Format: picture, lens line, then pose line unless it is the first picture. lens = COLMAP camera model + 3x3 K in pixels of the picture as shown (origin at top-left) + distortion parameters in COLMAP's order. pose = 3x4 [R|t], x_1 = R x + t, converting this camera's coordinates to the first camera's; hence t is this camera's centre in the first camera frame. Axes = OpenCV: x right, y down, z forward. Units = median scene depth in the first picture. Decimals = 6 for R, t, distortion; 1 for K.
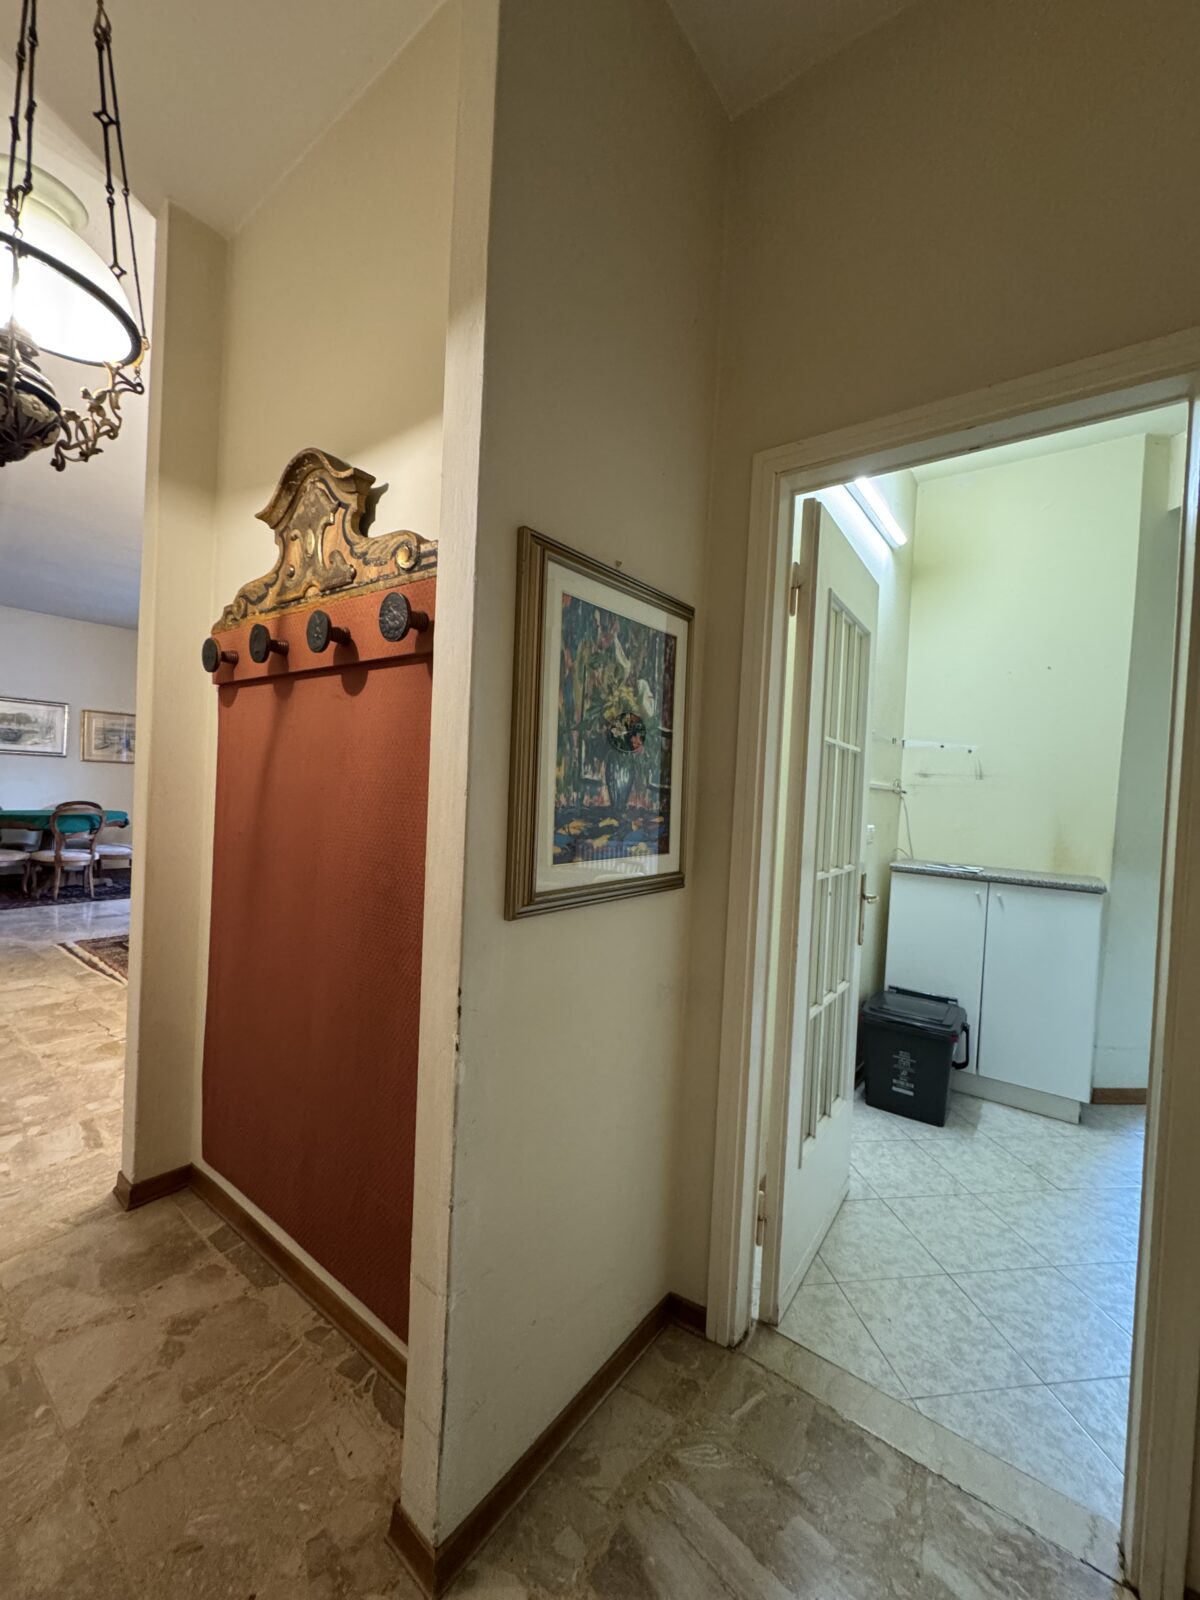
lens RADIAL K [[637.6, 0, 599.4], [0, 637.6, 802.1], [0, 0, 1]] dist [-0.003662, 0.000064]
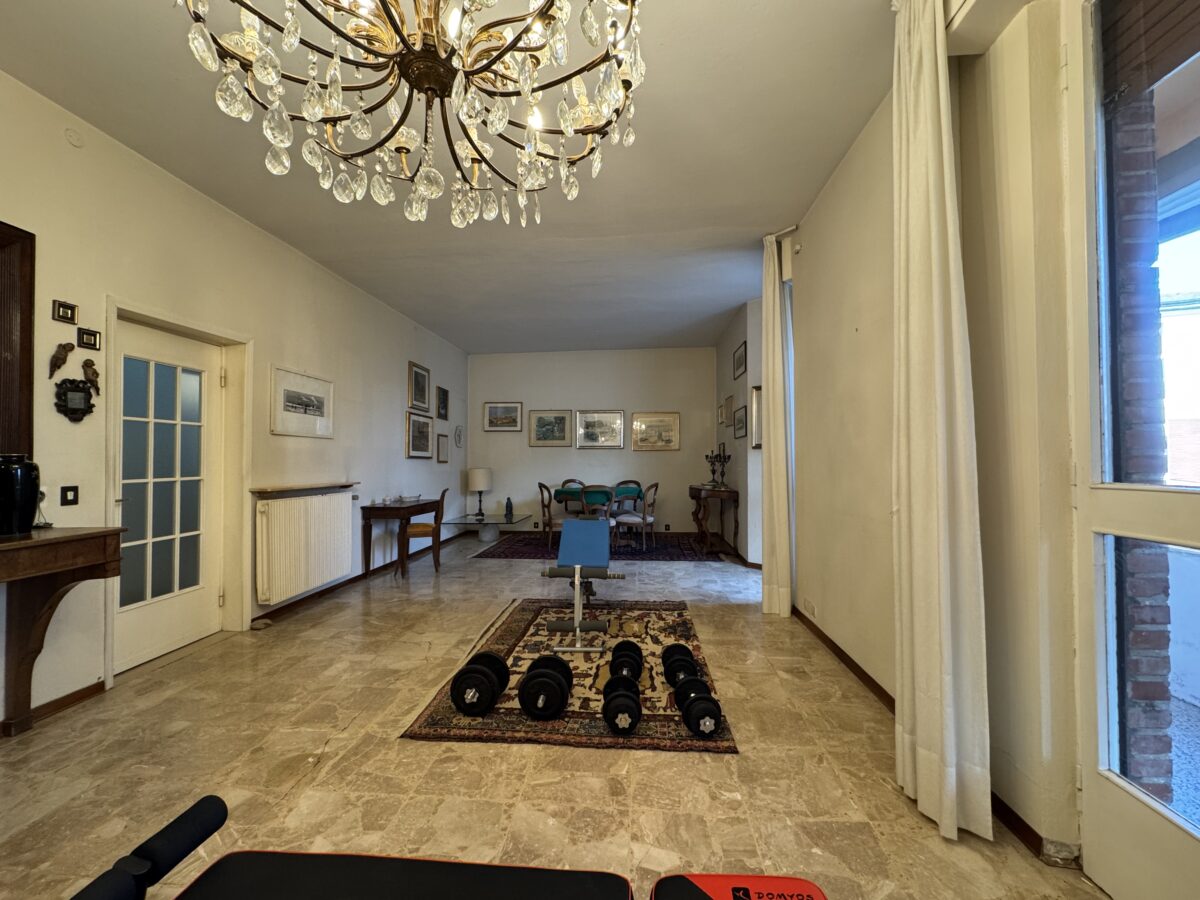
lens RADIAL K [[478.2, 0, 597.3], [0, 478.2, 450.2], [0, 0, 1]] dist [-0.003662, 0.000064]
pose [[0.529214, -0.068009, -0.845758, 0.014465], [0.017089, 0.997435, -0.069512, 0.005596], [0.848316, 0.022334, 0.529019, 0.487100]]
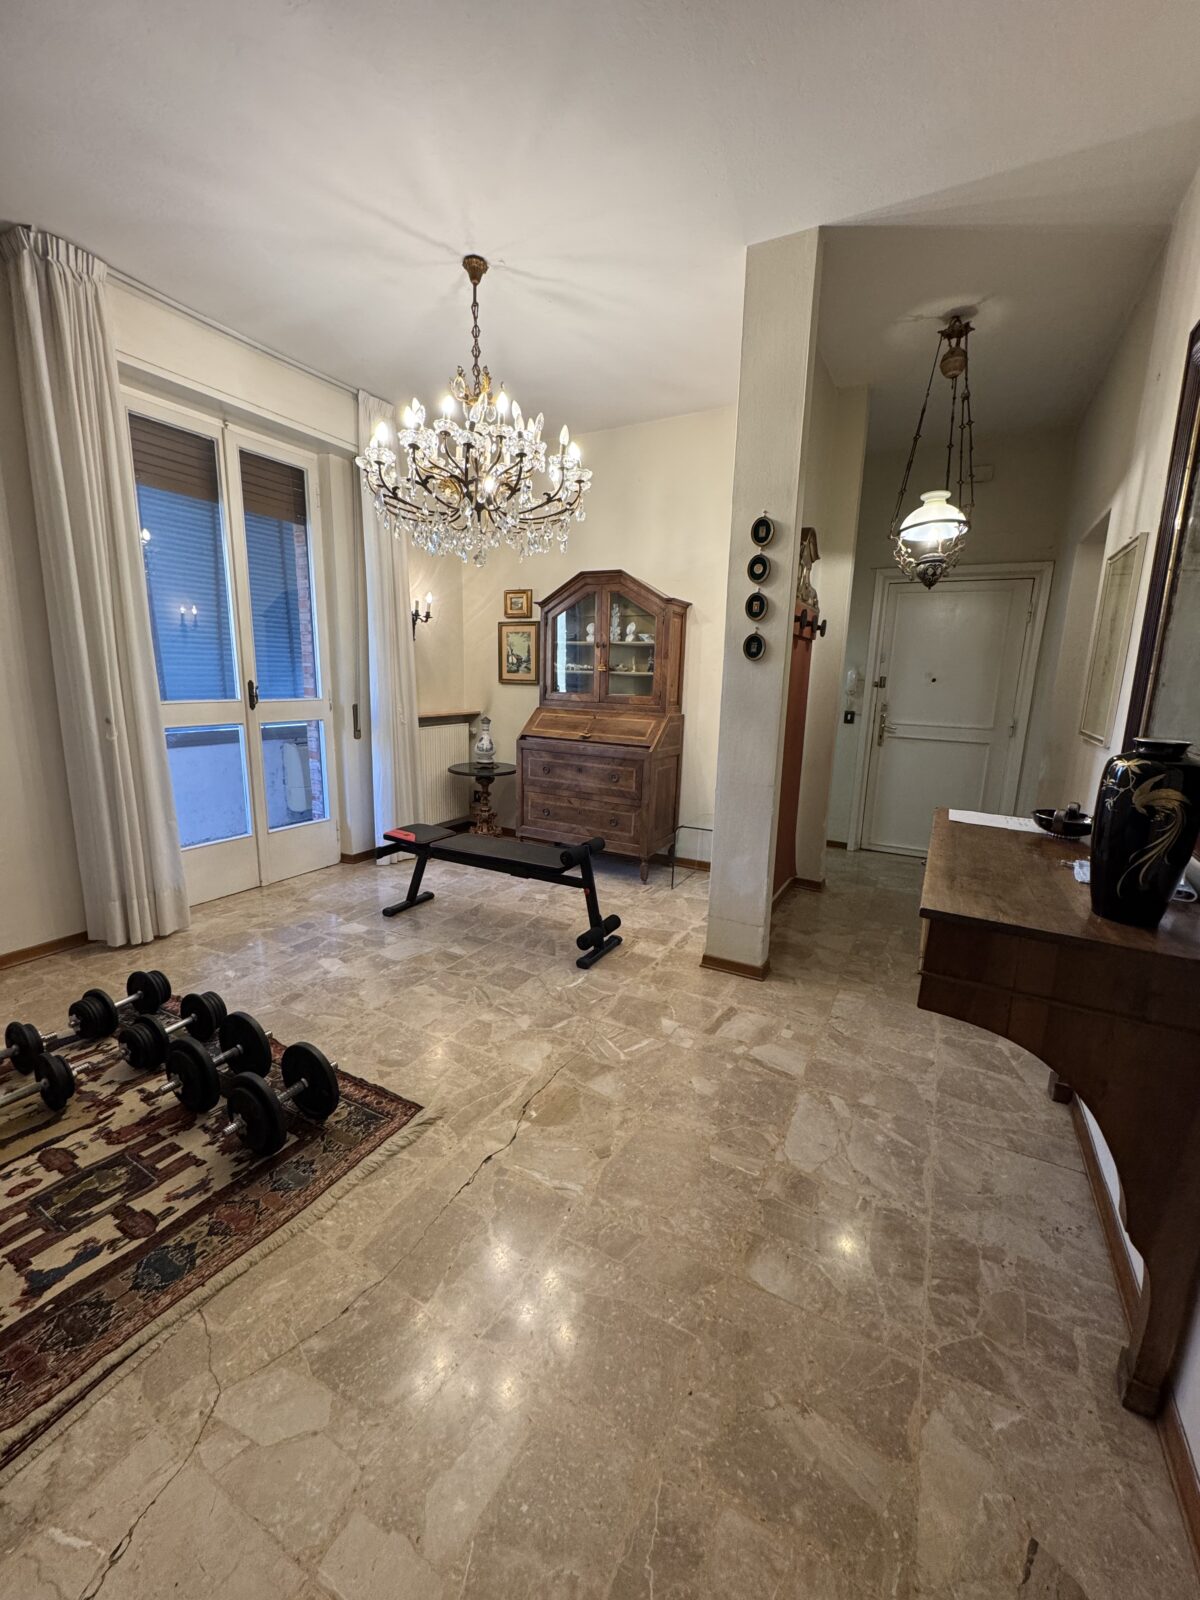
lens RADIAL K [[637.6, 0, 600.3], [0, 637.6, 799.5], [0, 0, 1]] dist [-0.003662, 0.000064]
pose [[-0.143386, -0.244007, 0.959115, -0.651817], [-0.013979, 0.969531, 0.244568, -0.048420], [-0.989568, 0.021660, -0.142428, 0.506997]]
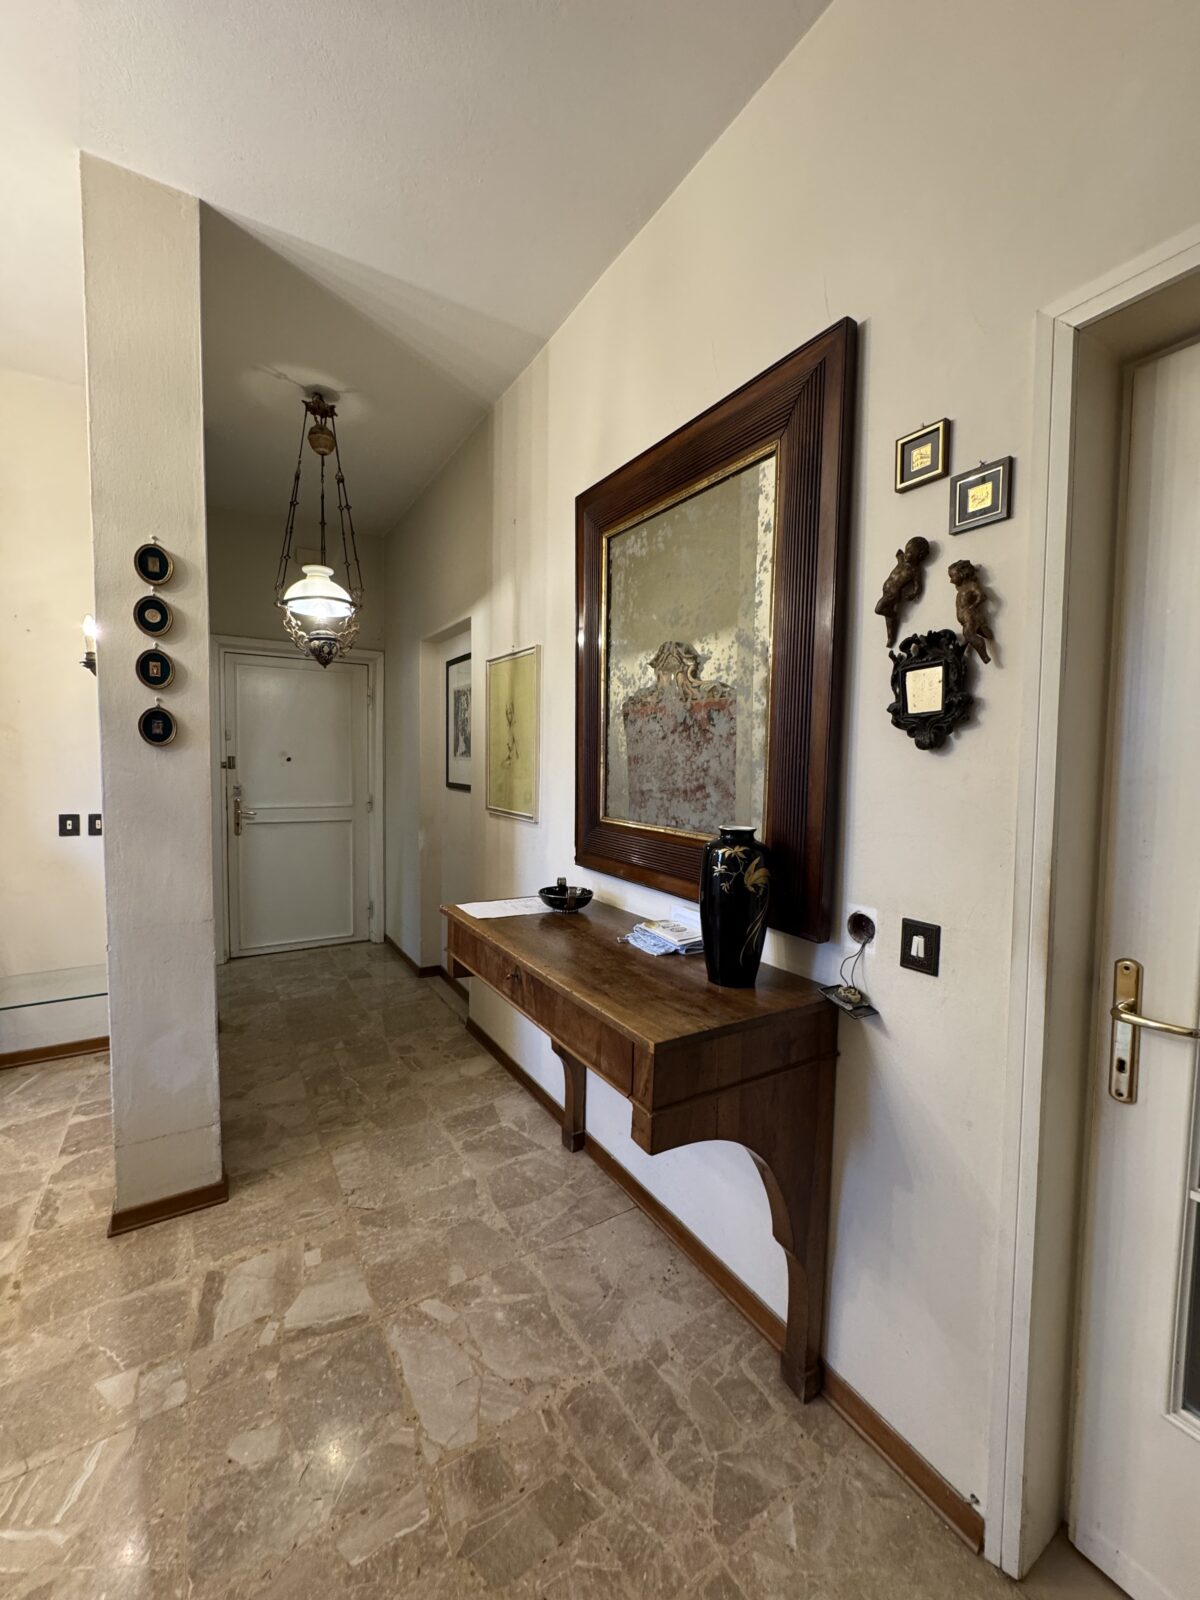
lens RADIAL K [[637.6, 0, 600.5], [0, 637.6, 799.0], [0, 0, 1]] dist [-0.003662, 0.000064]
pose [[-0.930992, -0.086677, 0.354599, -0.524578], [-0.055218, 0.993662, 0.097913, -0.051416], [-0.360839, 0.071576, -0.929878, 0.543466]]
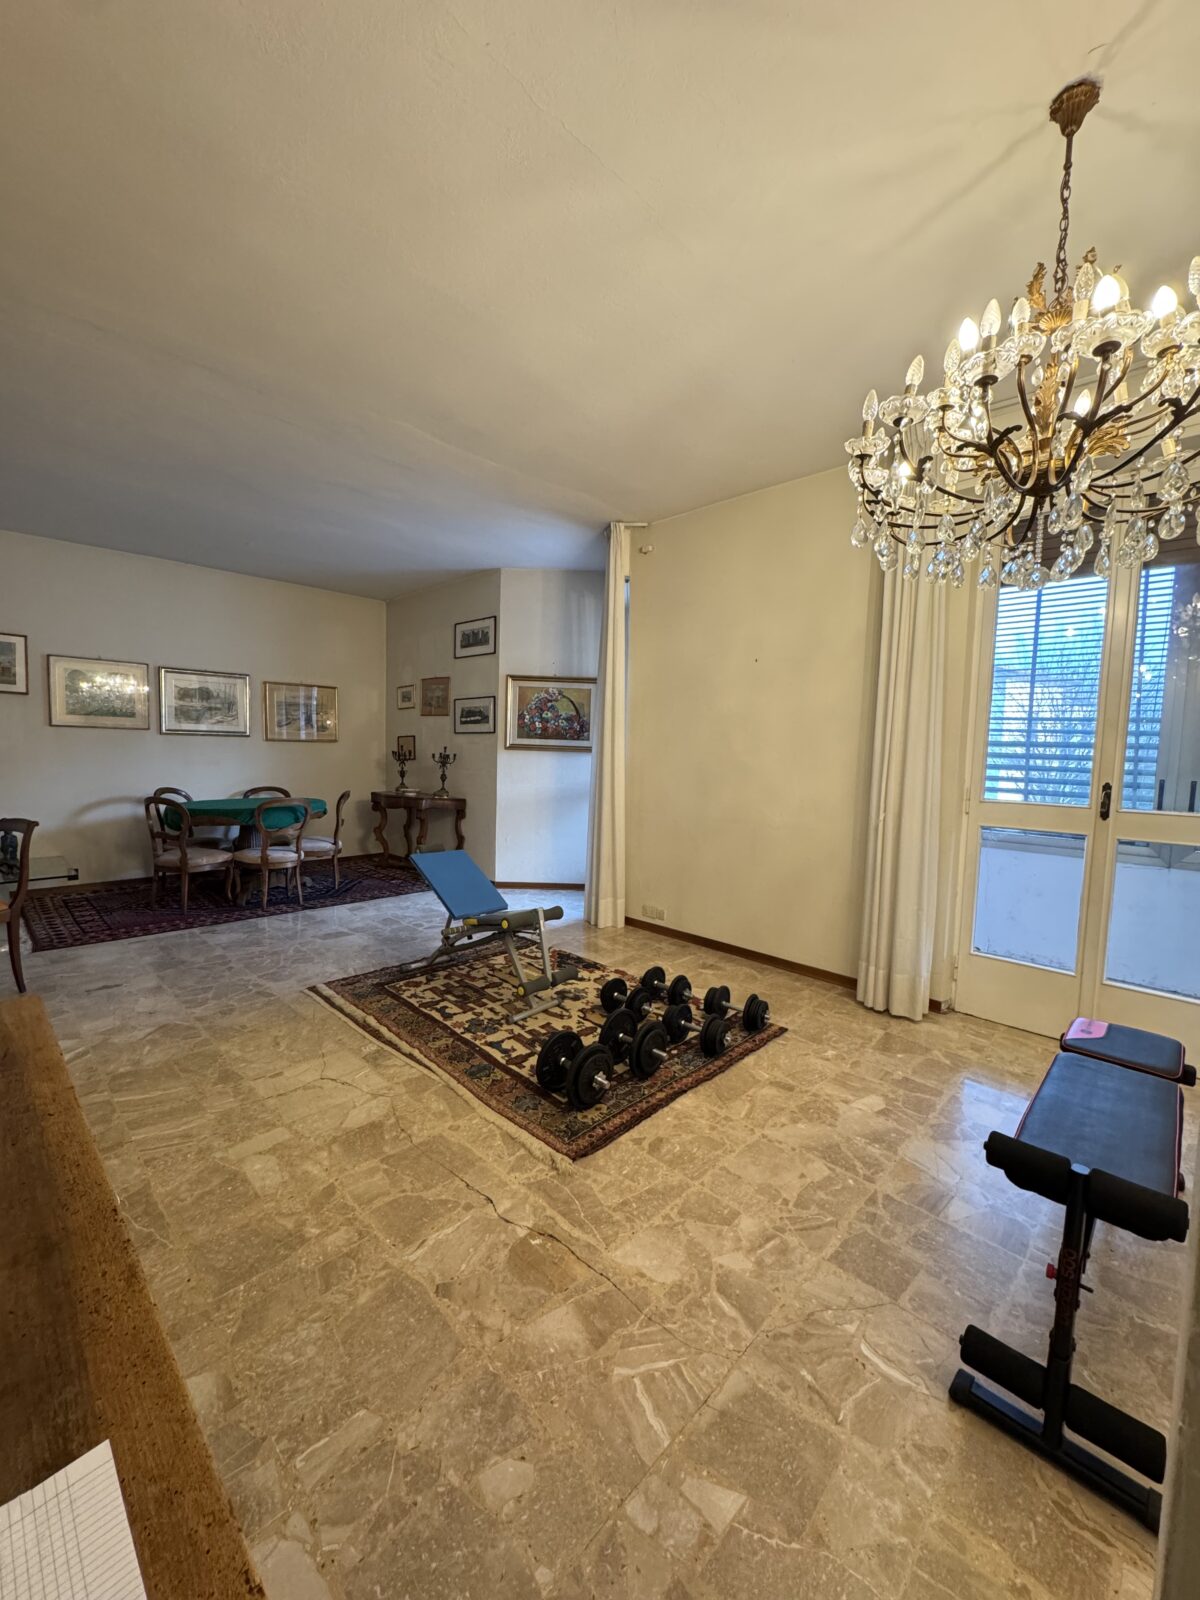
lens RADIAL K [[637.6, 0, 600.1], [0, 637.6, 799.5], [0, 0, 1]] dist [-0.003662, 0.000064]
pose [[0.991925, -0.014817, -0.125959, -0.305403], [0.022071, 0.998165, 0.056392, -0.027733], [0.124892, -0.058716, 0.990431, 0.227929]]
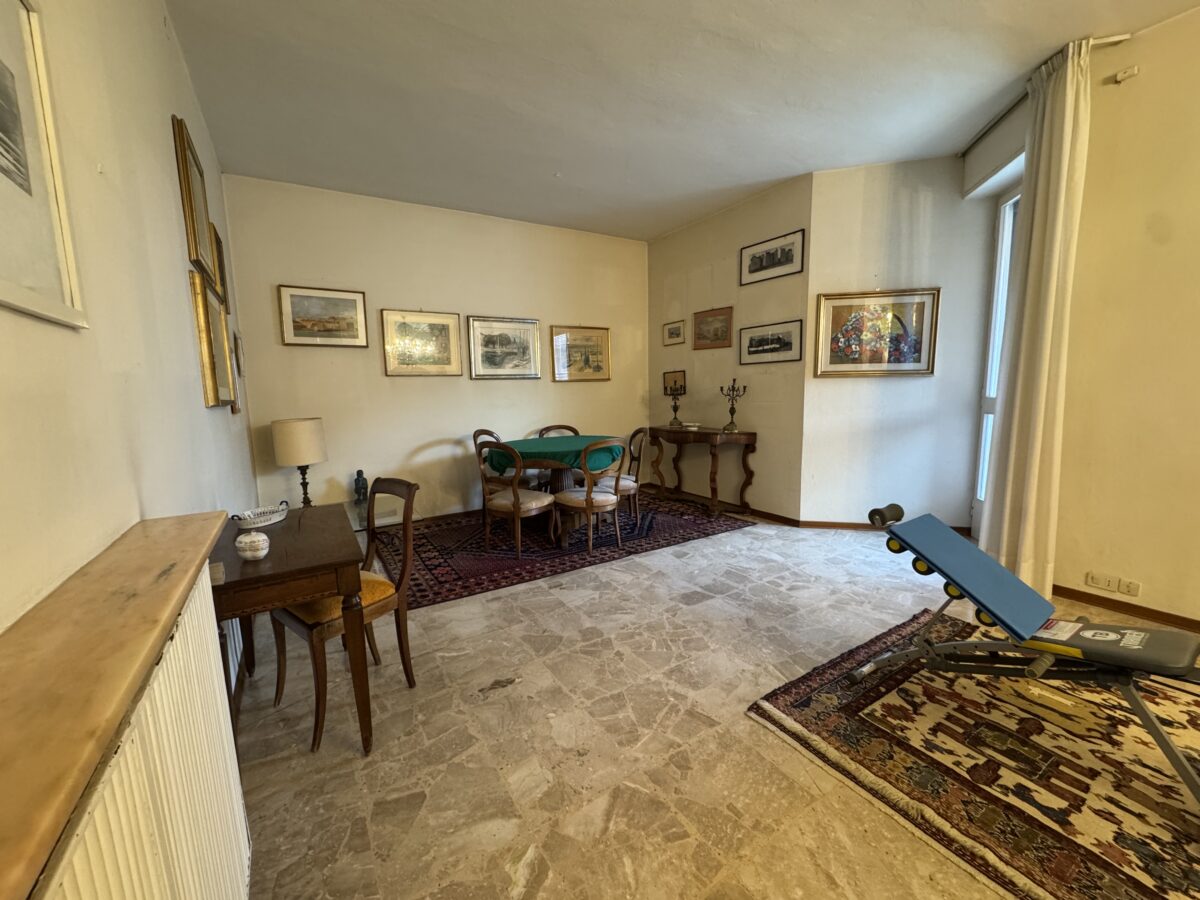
lens RADIAL K [[478.2, 0, 599.3], [0, 478.2, 450.7], [0, 0, 1]] dist [-0.003662, 0.000064]
pose [[0.932635, -0.022263, -0.360134, -0.617472], [0.062462, 0.992987, 0.100371, -0.037221], [0.355374, -0.116105, 0.927486, 0.447131]]
